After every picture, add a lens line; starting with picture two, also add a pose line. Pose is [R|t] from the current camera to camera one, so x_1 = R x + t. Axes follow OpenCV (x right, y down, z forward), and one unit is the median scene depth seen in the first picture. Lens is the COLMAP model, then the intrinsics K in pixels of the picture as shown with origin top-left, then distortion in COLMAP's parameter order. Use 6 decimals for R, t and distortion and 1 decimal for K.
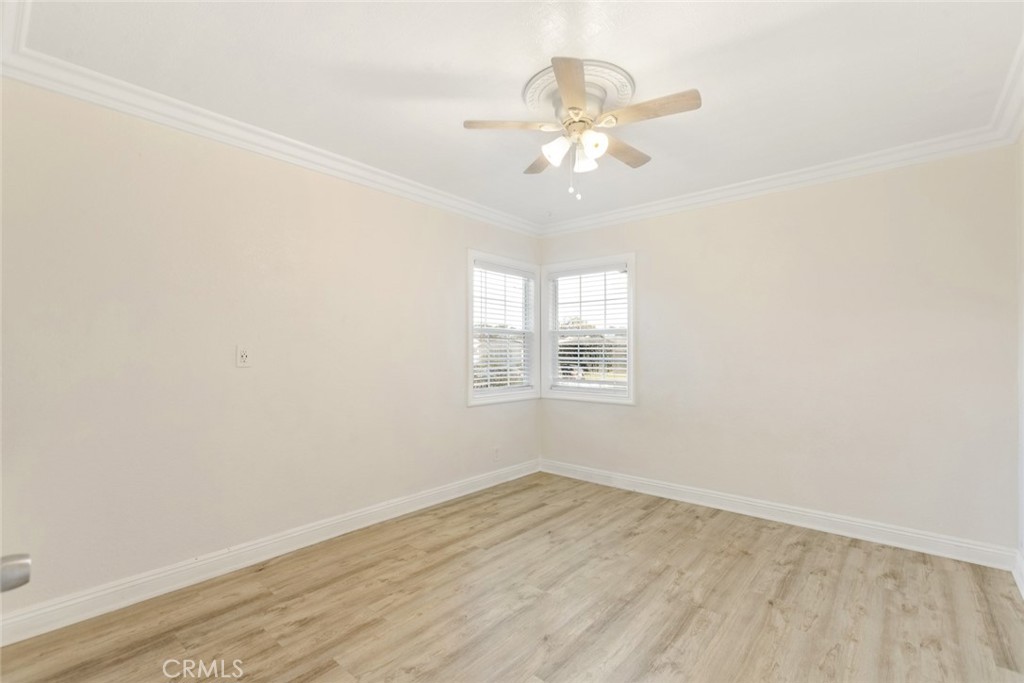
lens RADIAL K [[461.5, 0, 512.2], [0, 461.5, 345.1], [0, 0, 1]] dist [-0.010814, 0.008899]
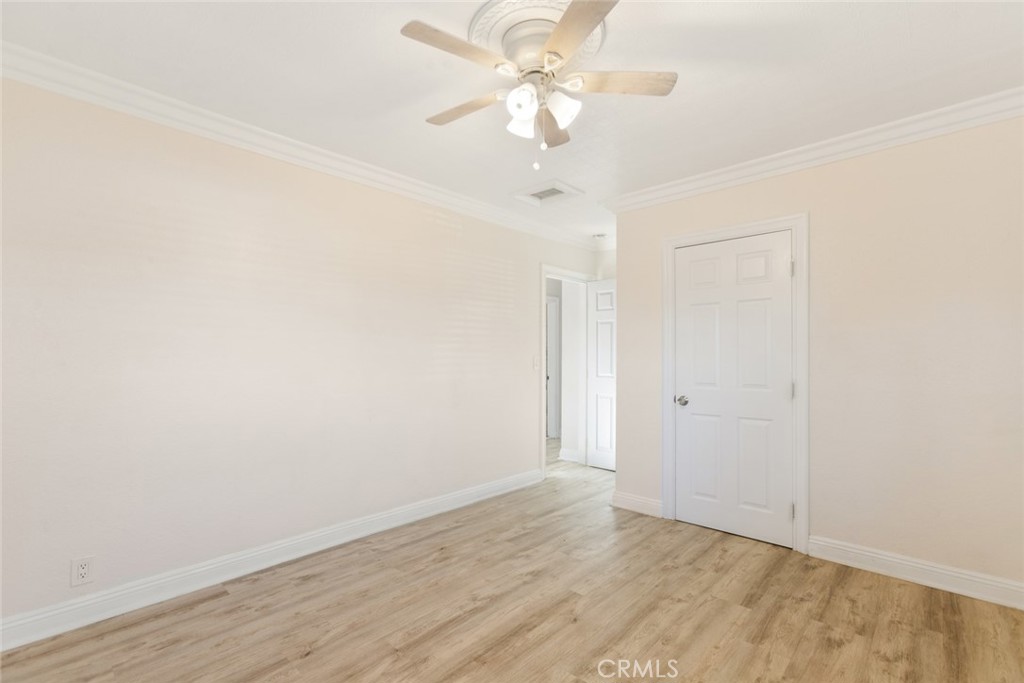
lens RADIAL K [[461.5, 0, 511.5], [0, 461.5, 346.8], [0, 0, 1]] dist [-0.010814, 0.008899]
pose [[-0.999059, 0.000416, 0.043376, 0.171999], [-0.001052, 0.999428, -0.033801, 0.030525], [-0.043365, -0.033815, -0.998487, 2.069784]]
